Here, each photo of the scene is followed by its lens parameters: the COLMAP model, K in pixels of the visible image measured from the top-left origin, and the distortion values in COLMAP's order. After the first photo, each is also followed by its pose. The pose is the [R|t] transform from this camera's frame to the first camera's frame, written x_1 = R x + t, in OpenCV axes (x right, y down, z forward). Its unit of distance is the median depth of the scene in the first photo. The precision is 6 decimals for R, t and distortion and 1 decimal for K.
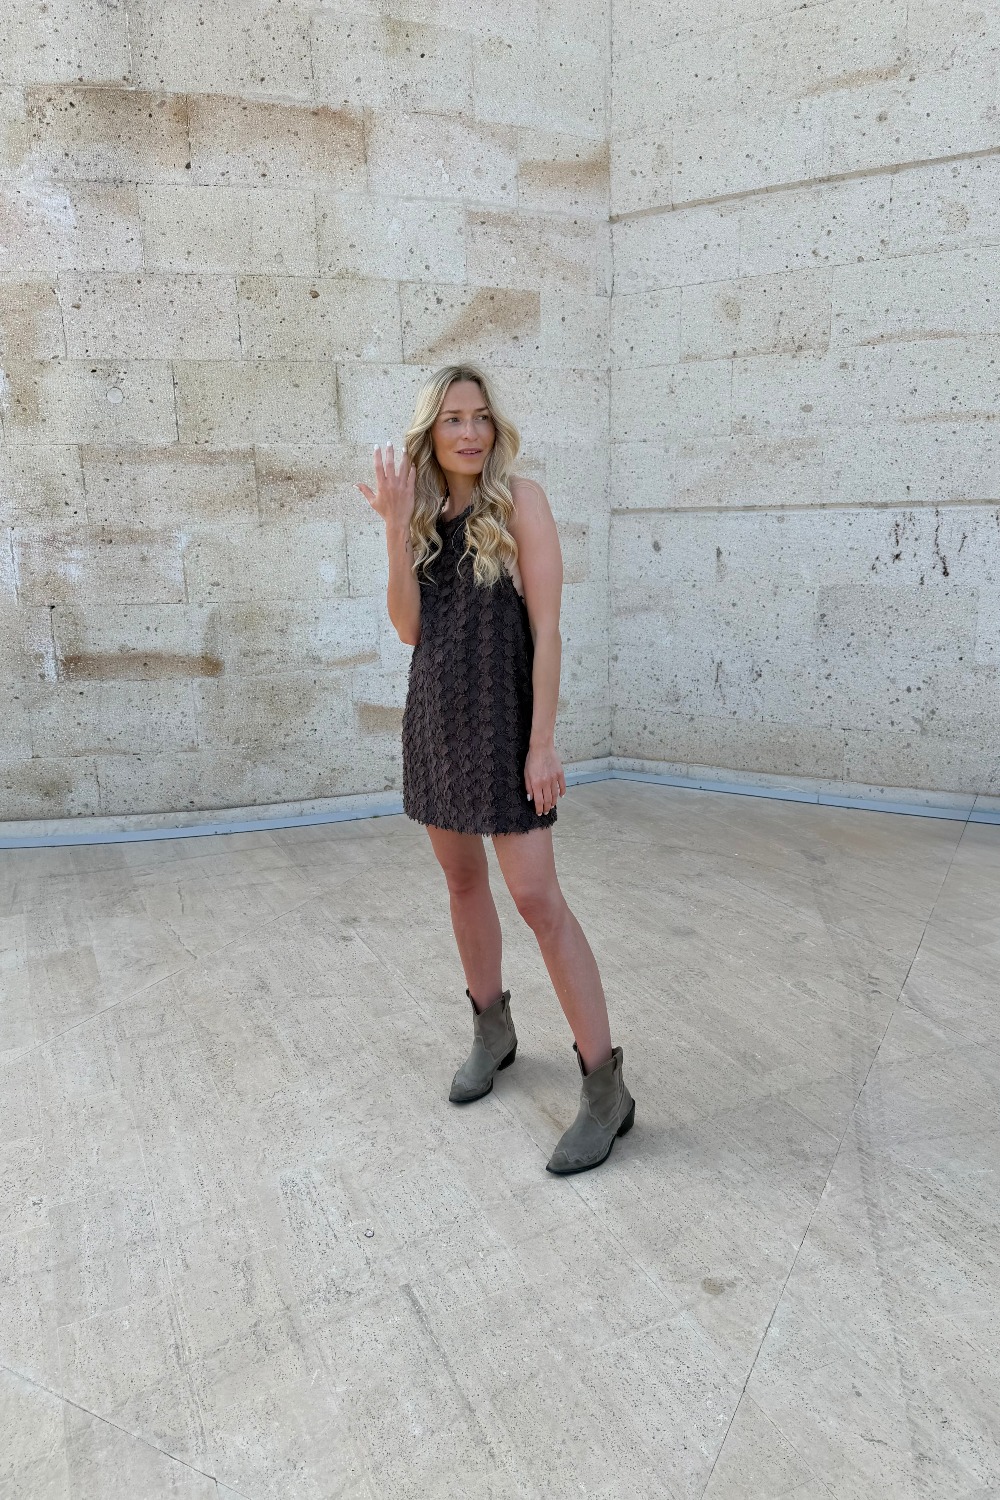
lens RADIAL K [[1076.2, 0, 510.1], [0, 1076.2, 757.3], [0, 0, 1]] dist [0.050383, -0.051075]
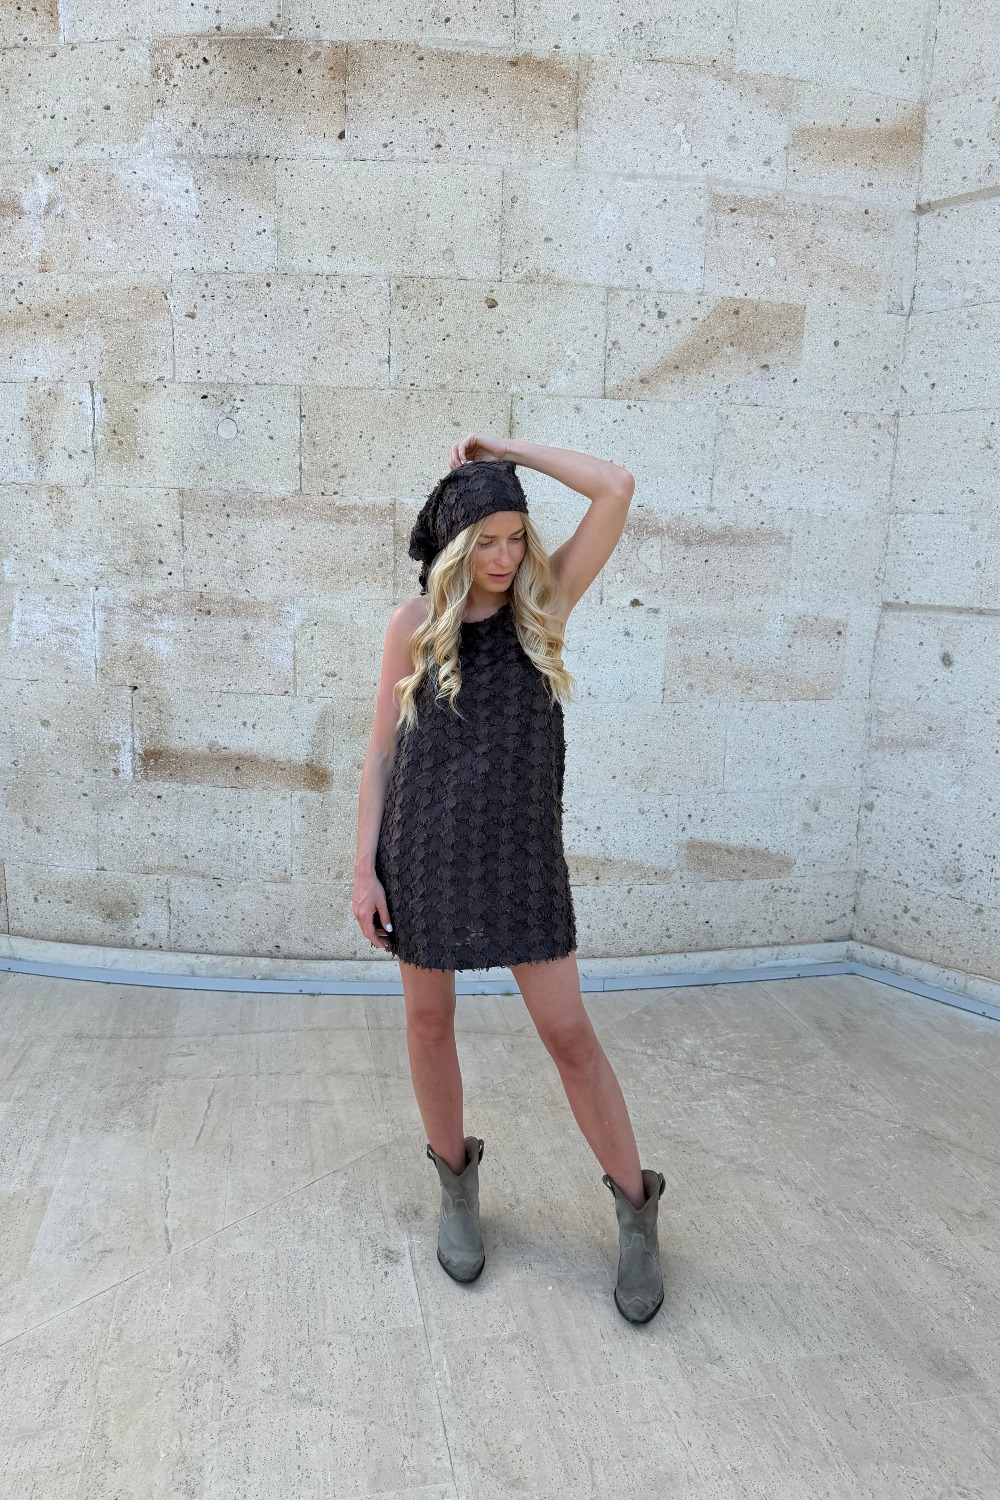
lens RADIAL K [[1076.2, 0, 506.7], [0, 1076.2, 746.5], [0, 0, 1]] dist [0.050383, -0.051075]
pose [[0.969859, 0.094459, -0.224613, 0.025711], [-0.106001, 0.993567, -0.039867, -0.091497], [0.219402, 0.062475, 0.973632, 0.284220]]
